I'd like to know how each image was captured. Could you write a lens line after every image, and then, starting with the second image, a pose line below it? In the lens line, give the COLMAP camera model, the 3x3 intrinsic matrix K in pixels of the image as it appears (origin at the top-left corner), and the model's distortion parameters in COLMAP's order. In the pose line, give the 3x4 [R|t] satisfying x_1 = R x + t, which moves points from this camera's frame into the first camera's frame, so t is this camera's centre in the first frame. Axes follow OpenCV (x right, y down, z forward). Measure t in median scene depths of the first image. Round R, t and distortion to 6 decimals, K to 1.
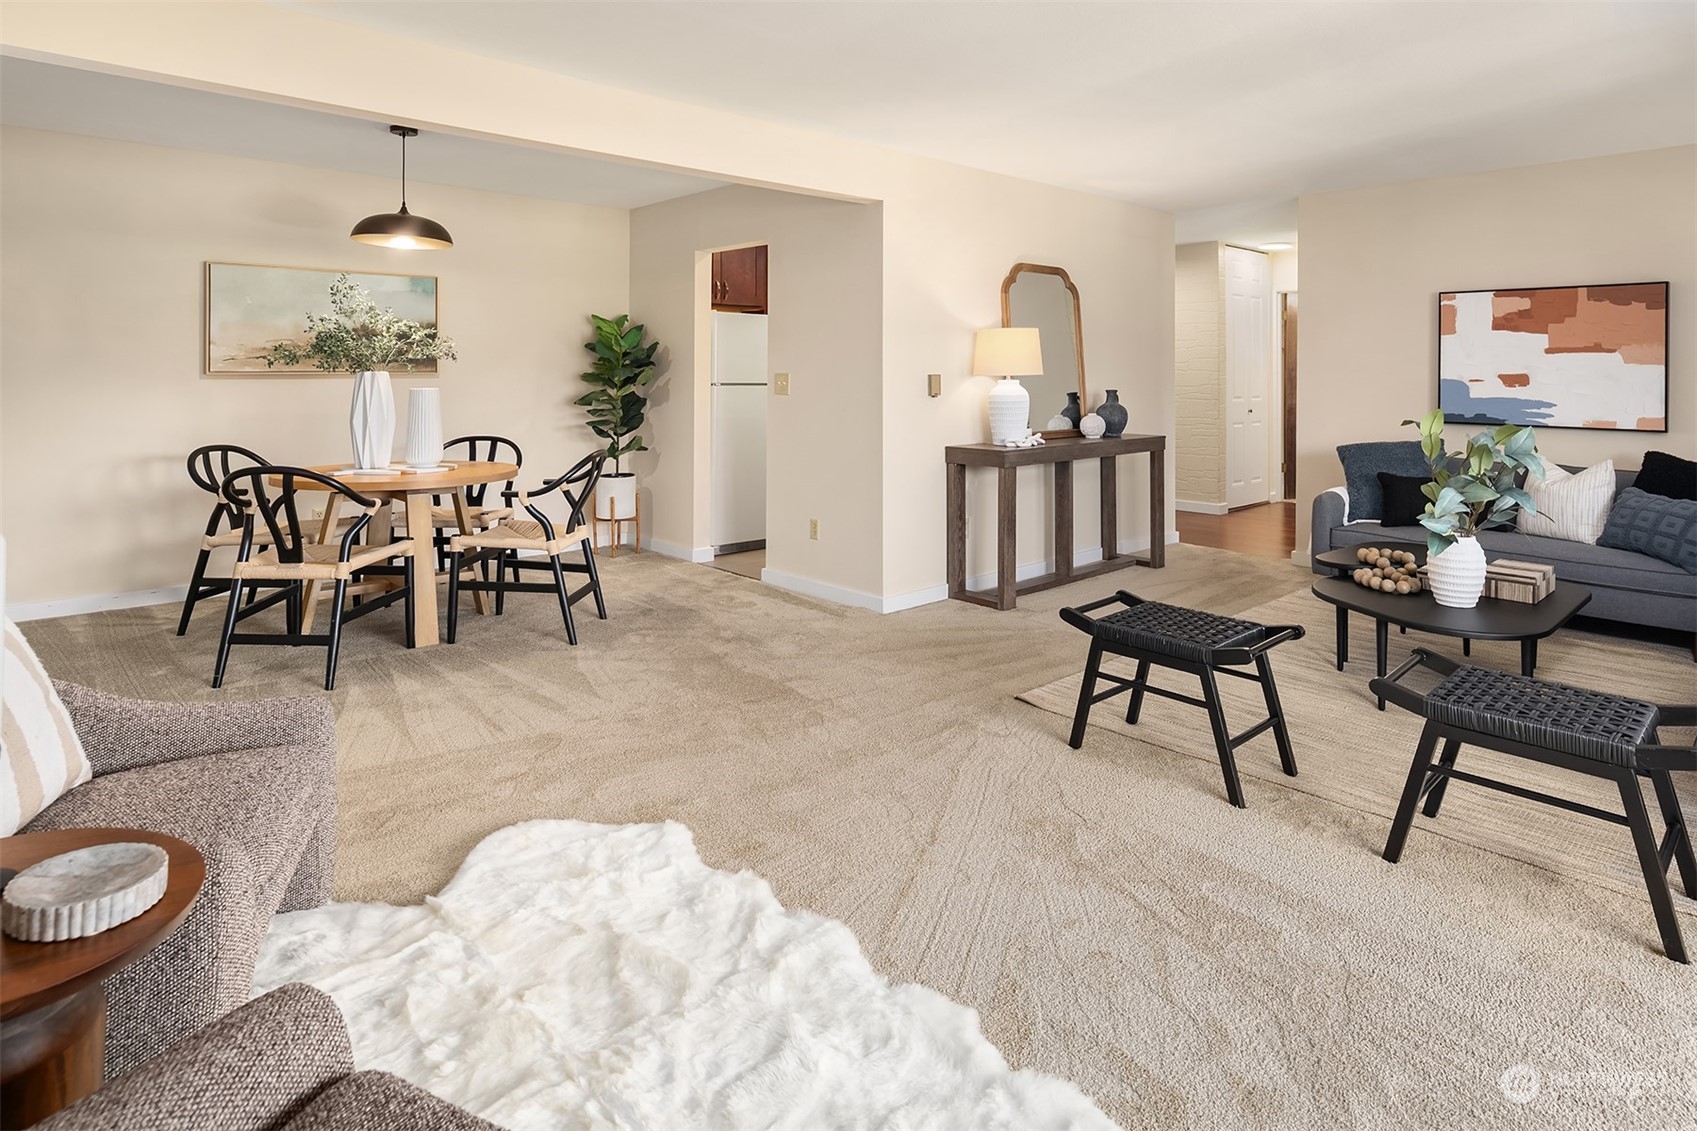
lens RADIAL K [[933.2, 0, 859.0], [0, 933.2, 360.9], [0, 0, 1]] dist [-0.001893, 0.000598]
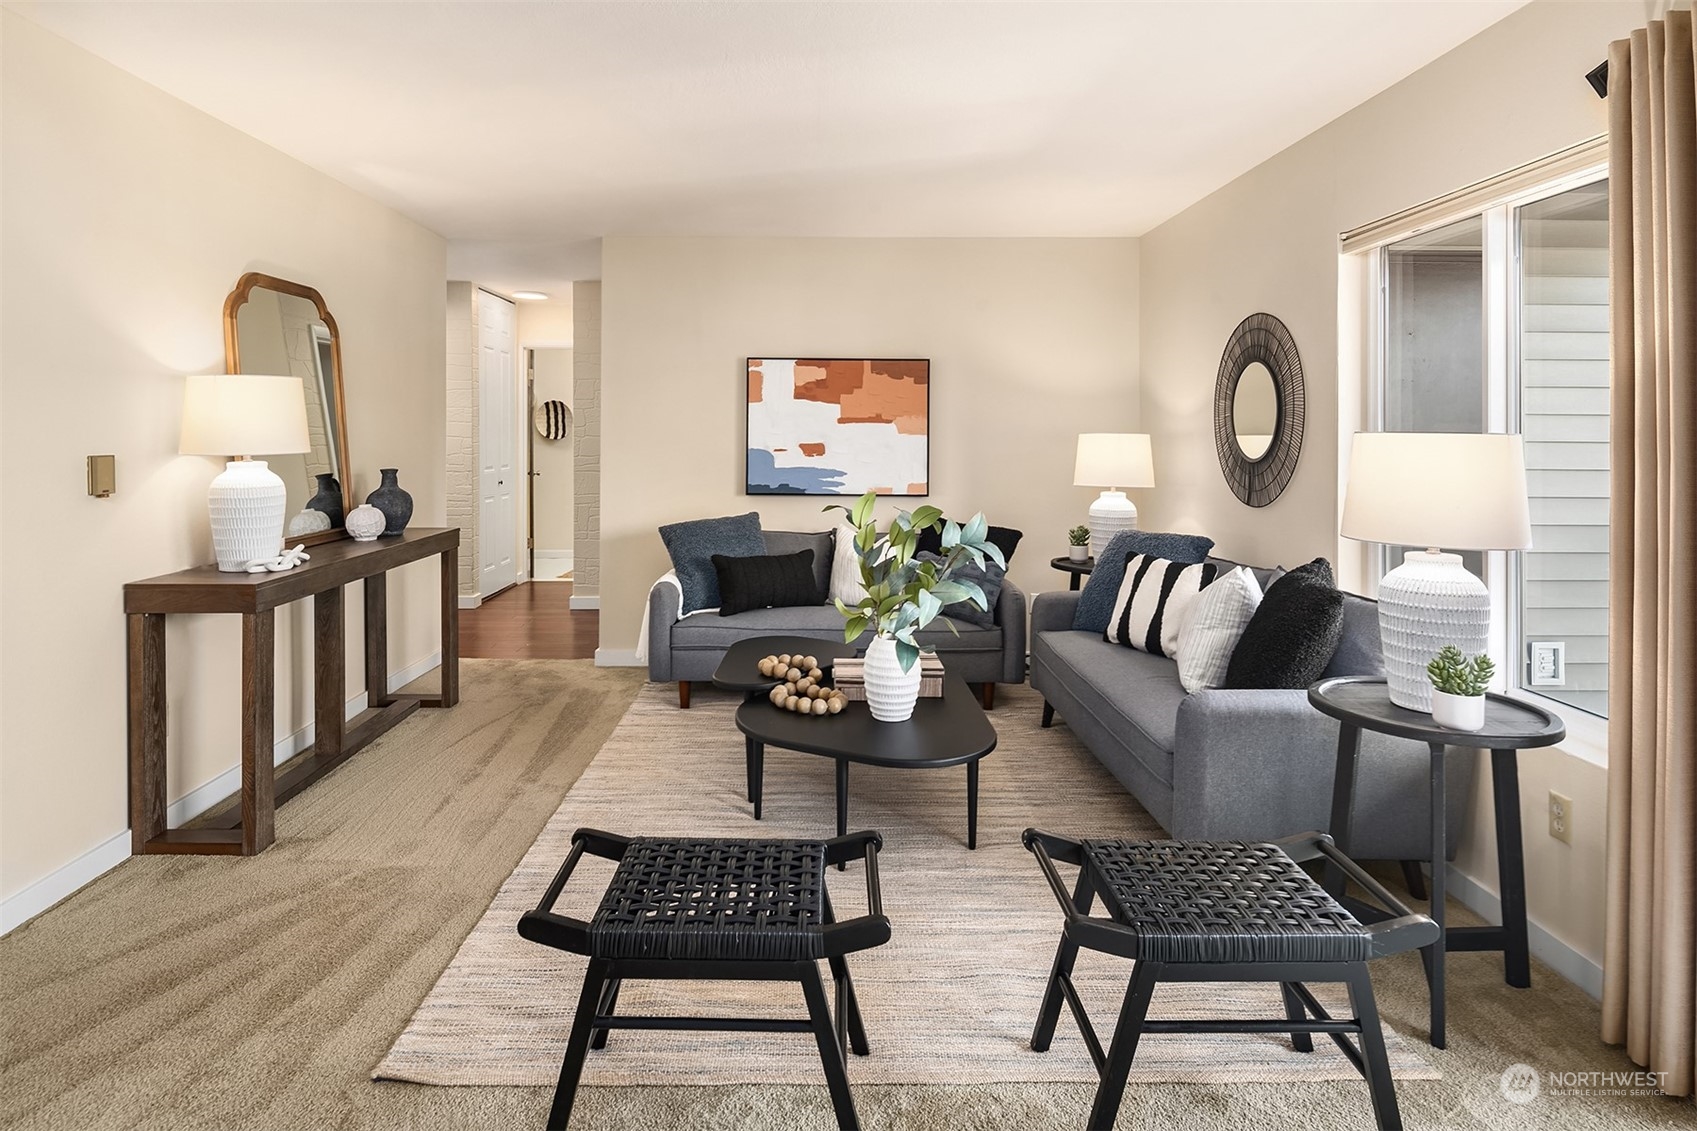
lens RADIAL K [[933.2, 0, 806.6], [0, 933.2, 439.9], [0, 0, 1]] dist [-0.001893, 0.000598]
pose [[0.687028, -0.006709, 0.726600, -0.029486], [-0.009685, 0.999784, 0.018389, -0.008060], [-0.726566, -0.019671, 0.686815, 0.315901]]
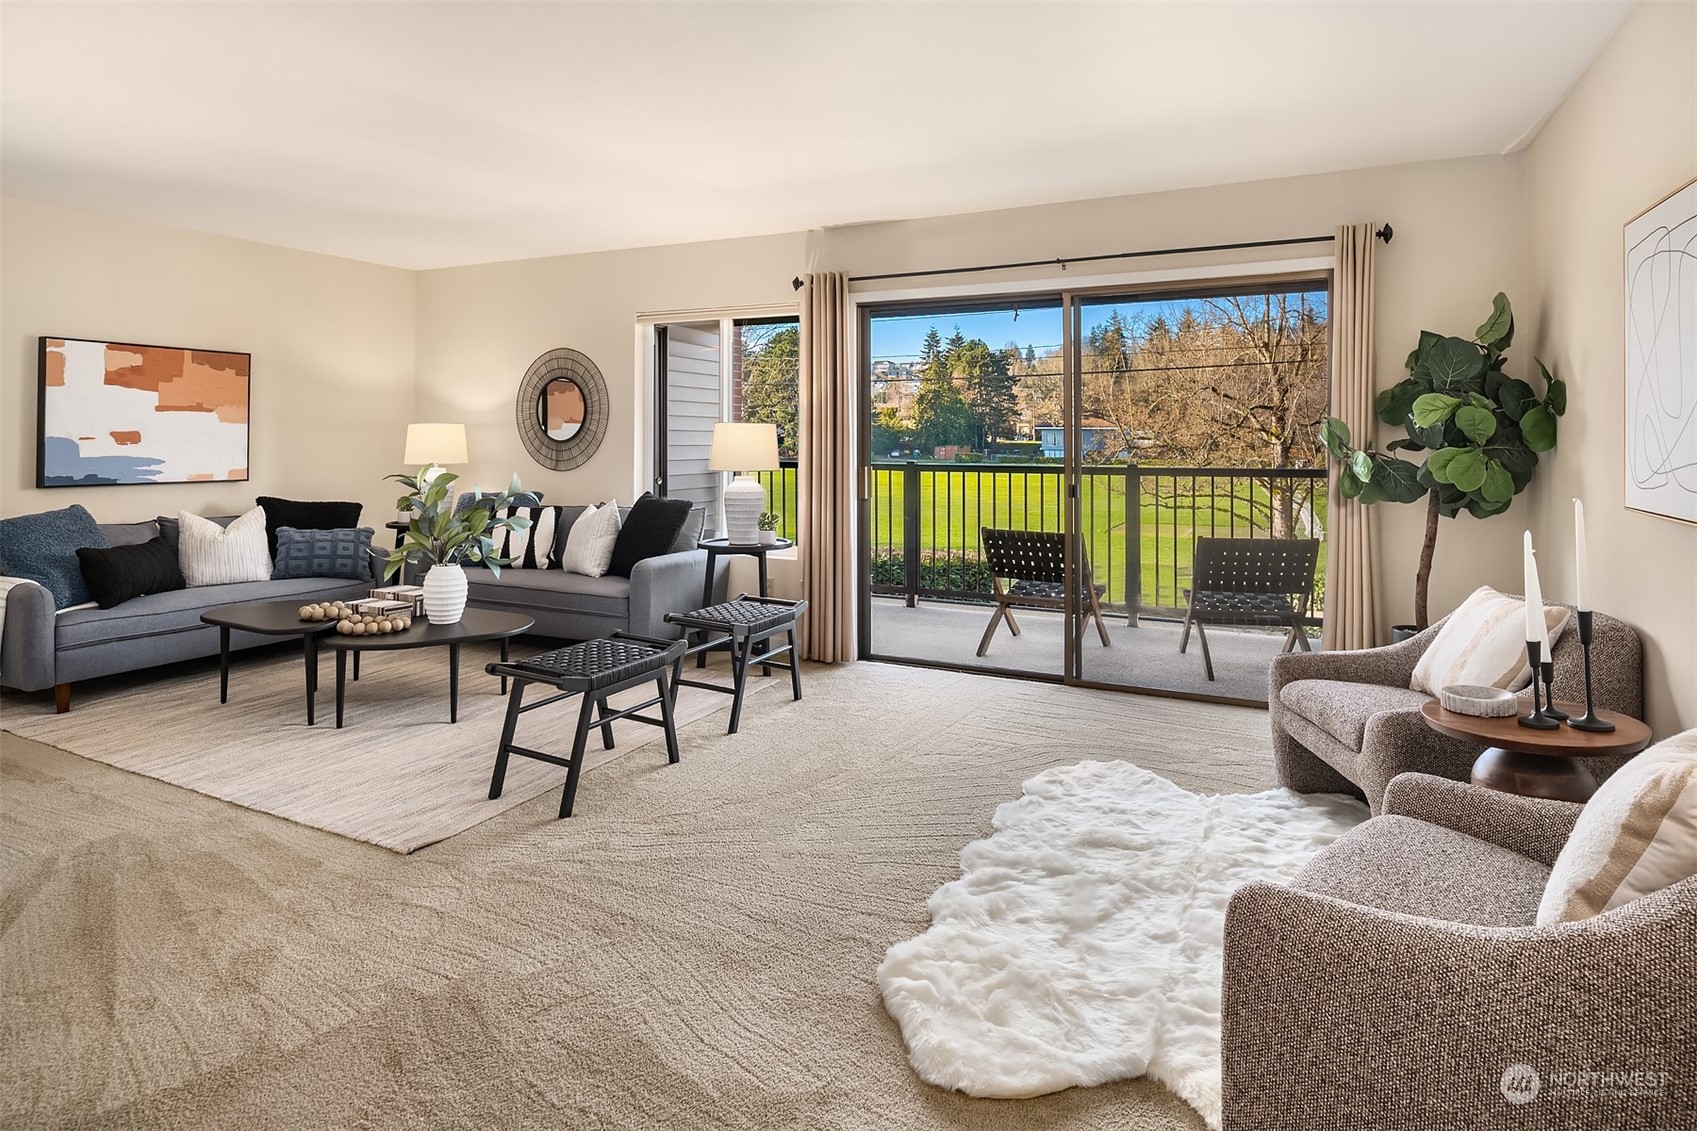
lens RADIAL K [[933.2, 0, 852.5], [0, 933.2, 411.4], [0, 0, 1]] dist [-0.001893, 0.000598]
pose [[-0.347715, 0.017234, 0.937442, -0.467107], [-0.018565, 0.999508, -0.025261, 0.003859], [-0.937417, -0.026188, -0.347224, 0.627816]]
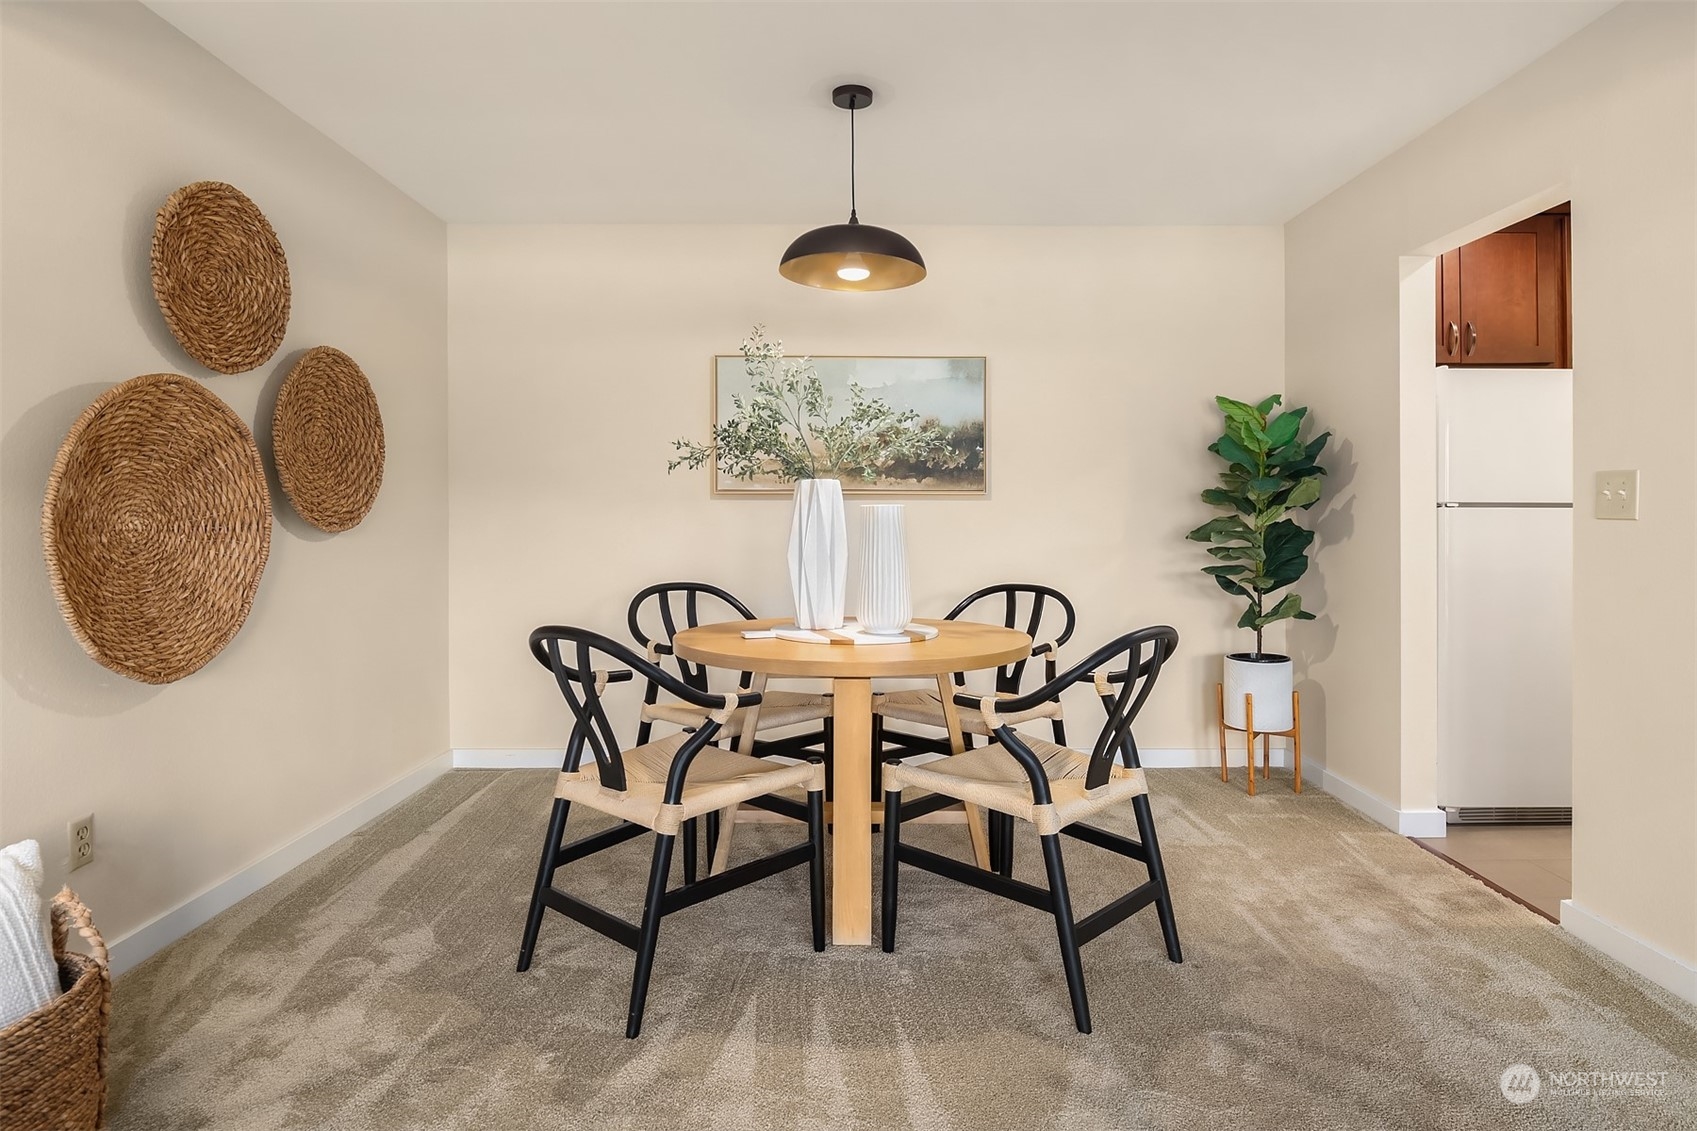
lens RADIAL K [[933.2, 0, 858.7], [0, 933.2, 518.5], [0, 0, 1]] dist [-0.001893, 0.000598]
pose [[0.741689, -0.004015, -0.670732, -0.054619], [0.014887, 0.999834, 0.010477, 0.026550], [0.670579, -0.017756, 0.741626, 0.451876]]
